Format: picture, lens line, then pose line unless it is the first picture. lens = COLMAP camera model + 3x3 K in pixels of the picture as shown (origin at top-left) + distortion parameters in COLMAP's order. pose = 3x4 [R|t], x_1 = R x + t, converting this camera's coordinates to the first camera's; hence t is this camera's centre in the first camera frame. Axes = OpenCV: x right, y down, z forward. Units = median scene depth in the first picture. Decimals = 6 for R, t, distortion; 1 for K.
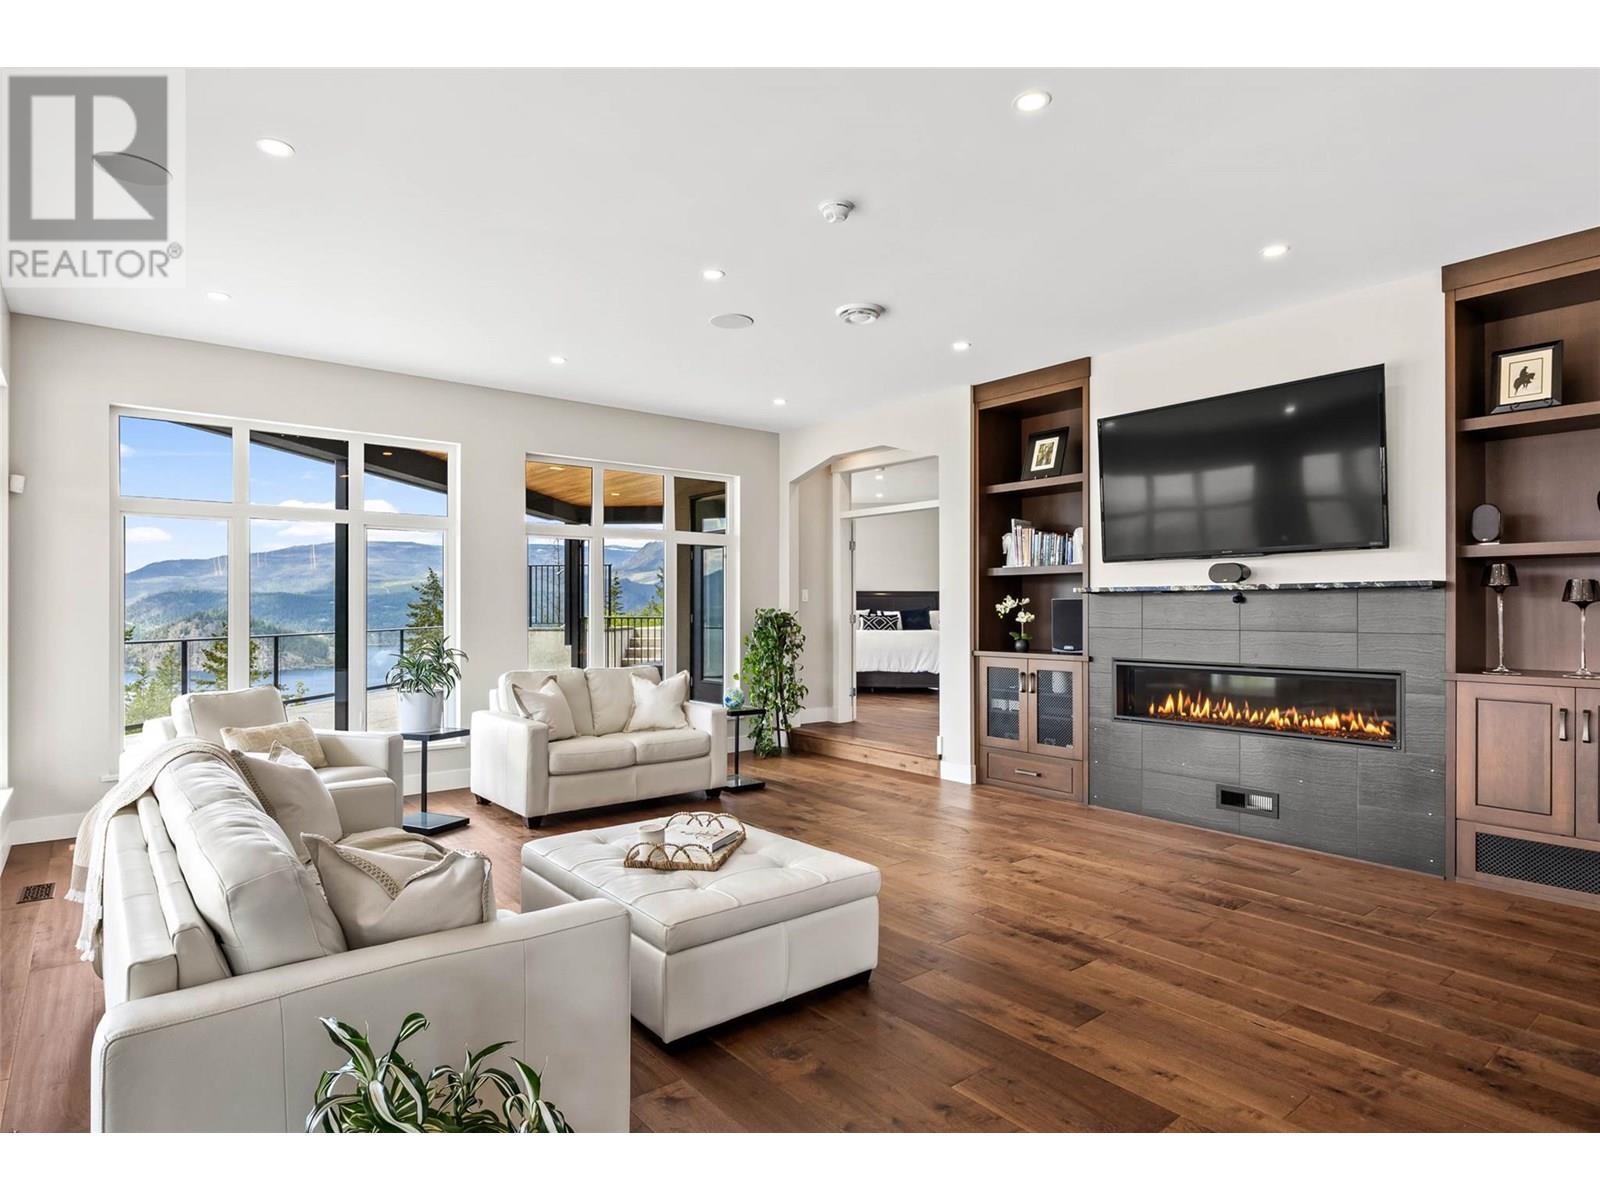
lens RADIAL K [[869.8, 0, 800.3], [0, 869.8, 602.0], [0, 0, 1]] dist [0.003825, -0.000306]
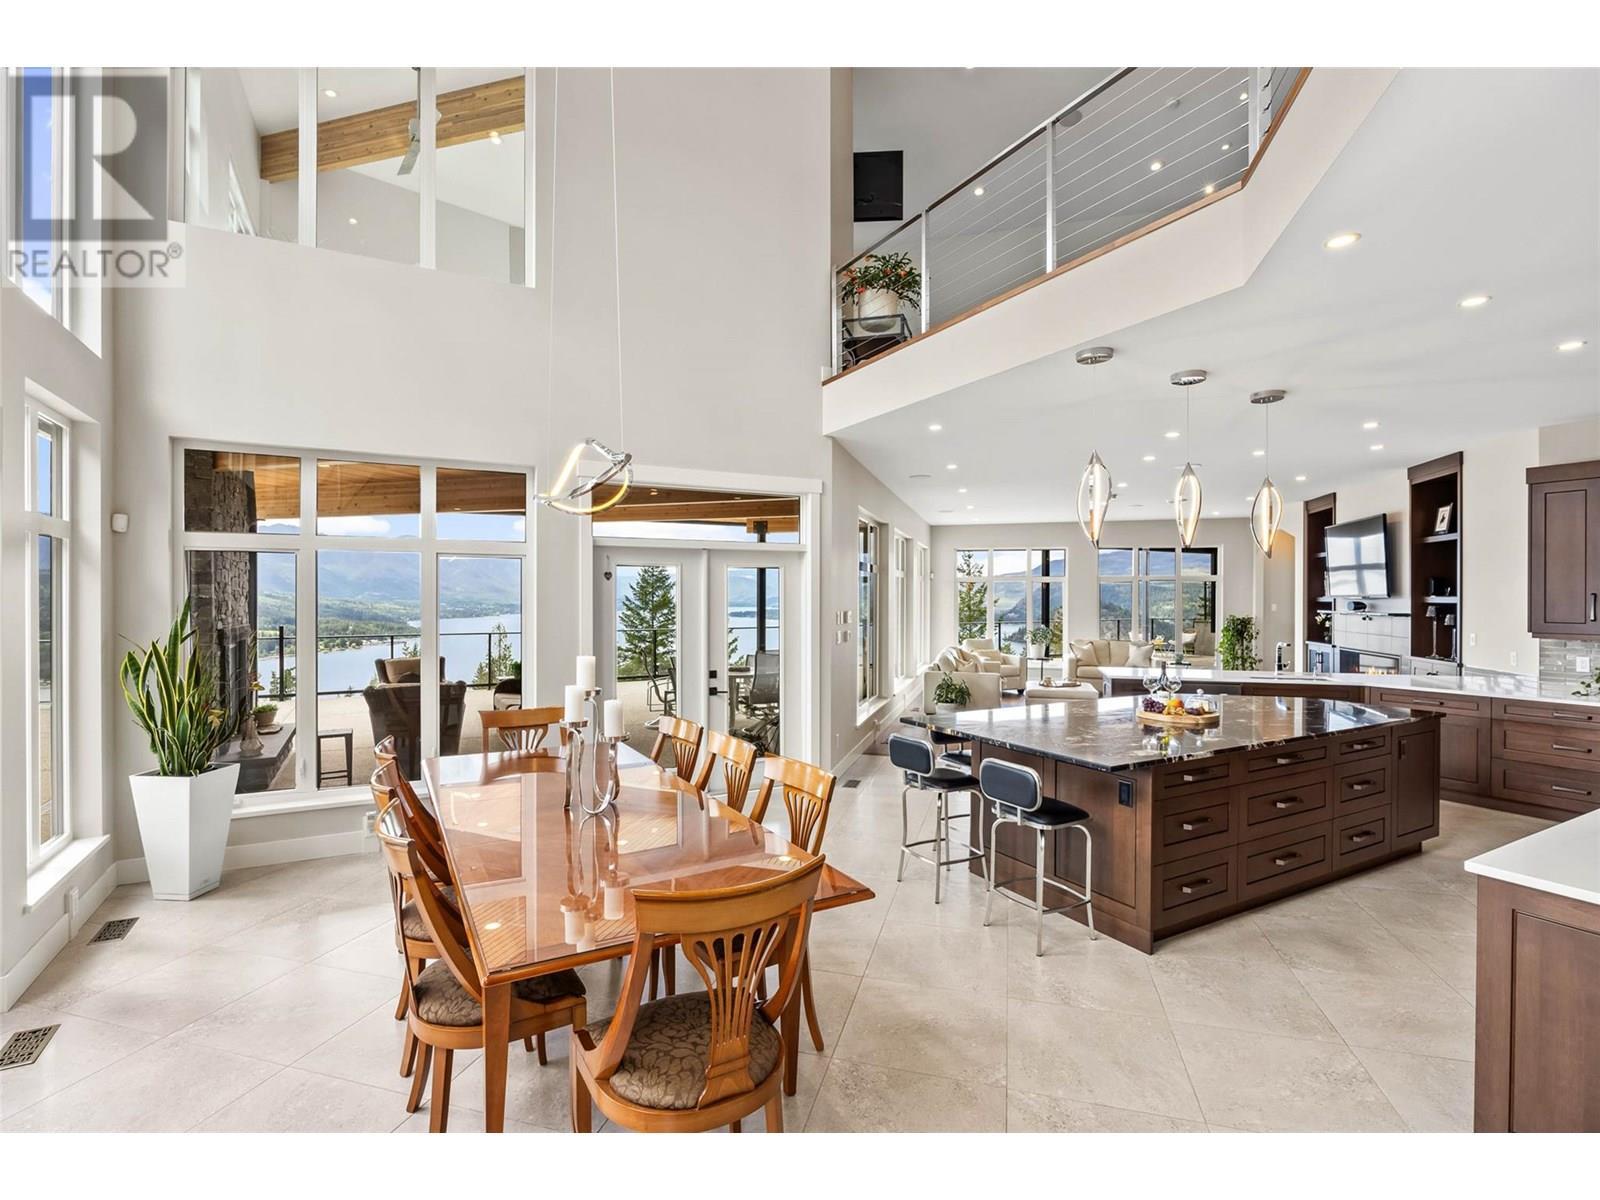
lens RADIAL K [[760.7, 0, 791.5], [0, 760.7, 596.7], [0, 0, 1]] dist [-0.006528, -0.000748]
pose [[0.577707, 0.001883, -0.816242, 0.916783], [0.003347, 0.999983, 0.004676, -0.052499], [0.816237, -0.005433, 0.577691, -0.881477]]
